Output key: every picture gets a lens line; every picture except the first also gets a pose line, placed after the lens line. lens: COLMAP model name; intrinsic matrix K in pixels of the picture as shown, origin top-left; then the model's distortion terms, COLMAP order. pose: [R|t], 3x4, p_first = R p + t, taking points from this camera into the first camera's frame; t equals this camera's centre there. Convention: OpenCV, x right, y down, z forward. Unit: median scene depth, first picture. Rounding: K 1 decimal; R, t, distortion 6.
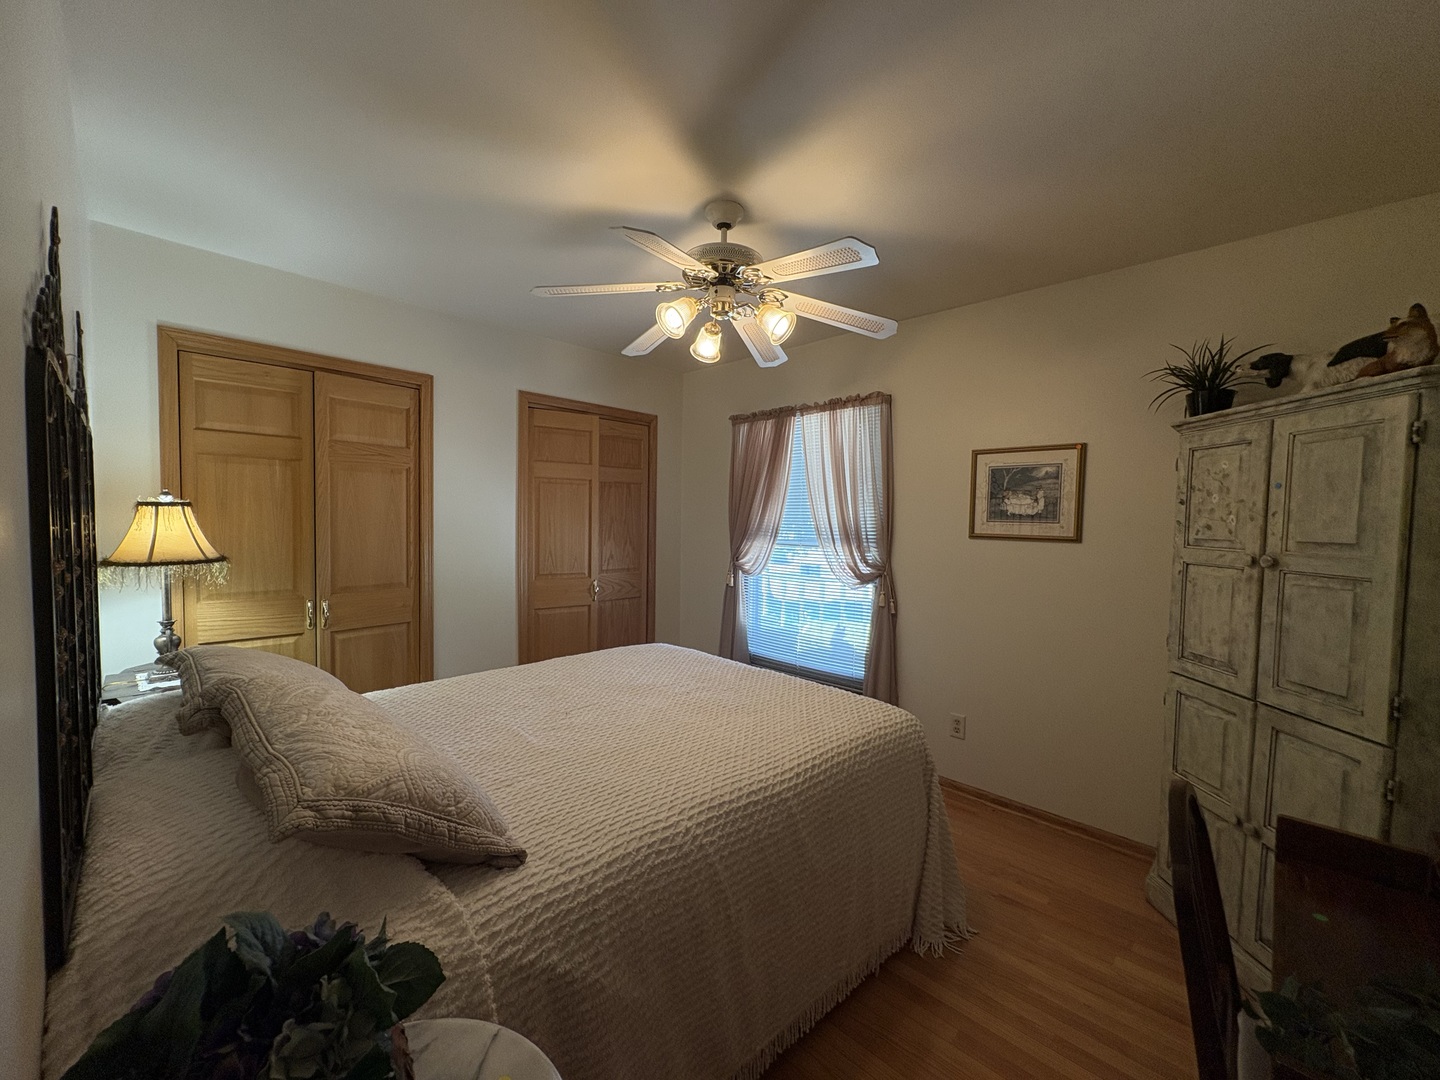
lens RADIAL K [[572.7, 0, 716.6], [0, 572.7, 544.4], [0, 0, 1]] dist [0.000113, 0.000658]
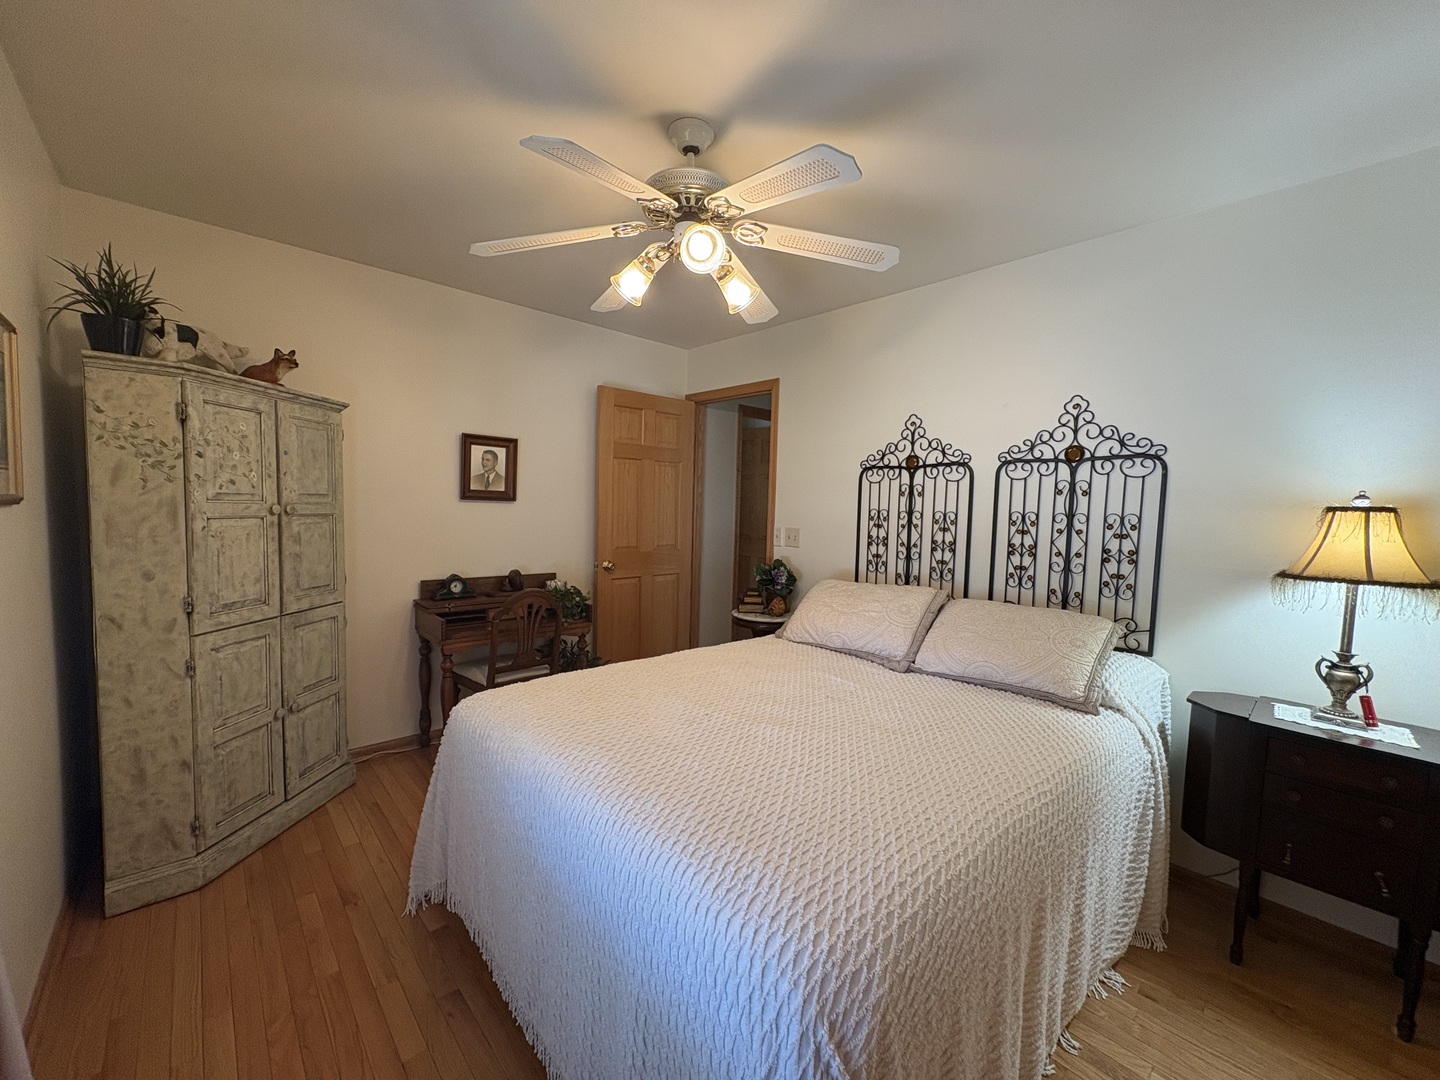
lens RADIAL K [[572.7, 0, 722.5], [0, 572.7, 538.8], [0, 0, 1]] dist [0.000113, 0.000658]
pose [[-0.998127, -0.049285, 0.036232, -0.100323], [-0.045154, 0.993217, 0.107147, -0.082701], [-0.041267, 0.105310, -0.993583, 2.086907]]
